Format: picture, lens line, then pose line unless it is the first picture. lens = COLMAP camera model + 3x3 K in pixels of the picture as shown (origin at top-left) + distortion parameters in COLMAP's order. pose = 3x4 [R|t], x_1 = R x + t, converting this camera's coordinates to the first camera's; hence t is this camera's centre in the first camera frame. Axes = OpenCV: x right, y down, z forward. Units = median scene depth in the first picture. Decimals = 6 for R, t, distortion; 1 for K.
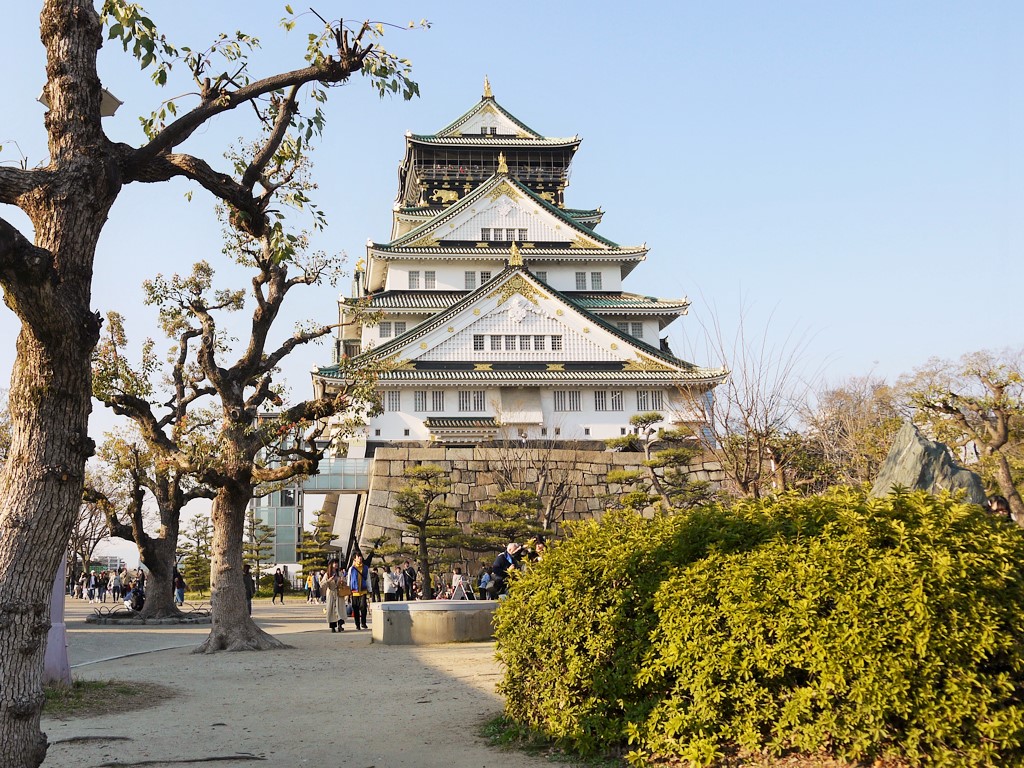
lens RADIAL K [[1078.1, 0, 411.1], [0, 1078.1, 383.1], [0, 0, 1]] dist [-0.023302, 0.004032]
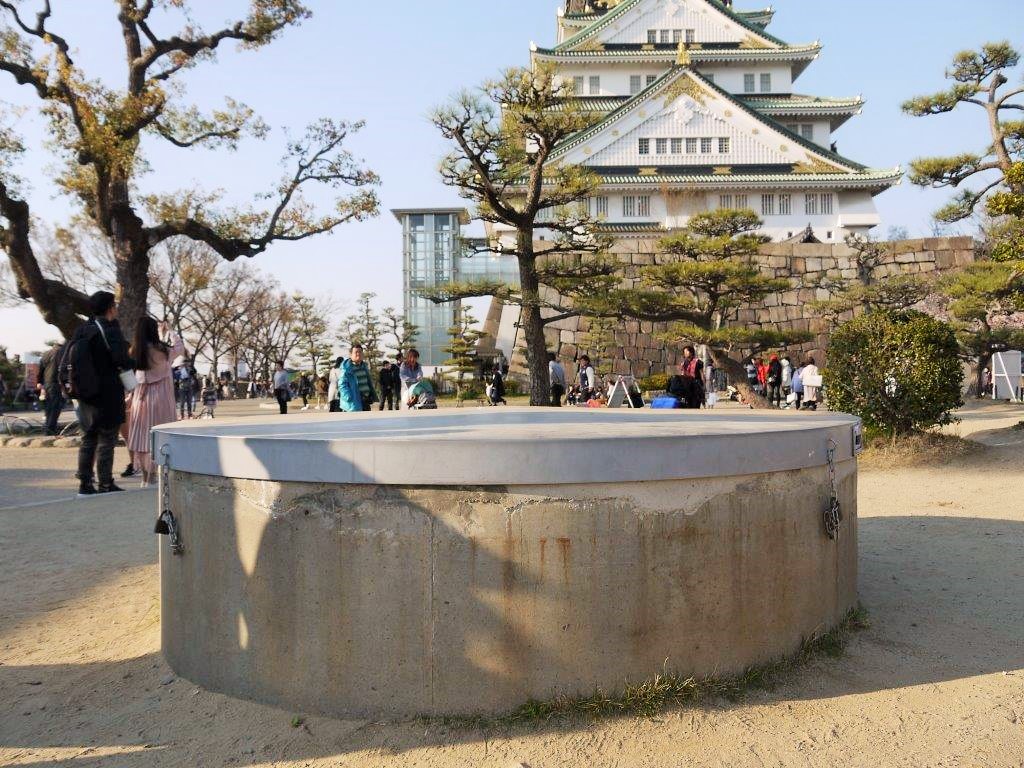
lens RADIAL K [[881.4, 0, 512.0], [0, 881.4, 384.0], [0, 0, 1]] dist [-0.025129, 0.006745]
pose [[0.996687, -0.000634, -0.081331, 0.007796], [0.015012, 0.984224, 0.176287, 0.032180], [0.079936, -0.176924, 0.980973, 0.161068]]
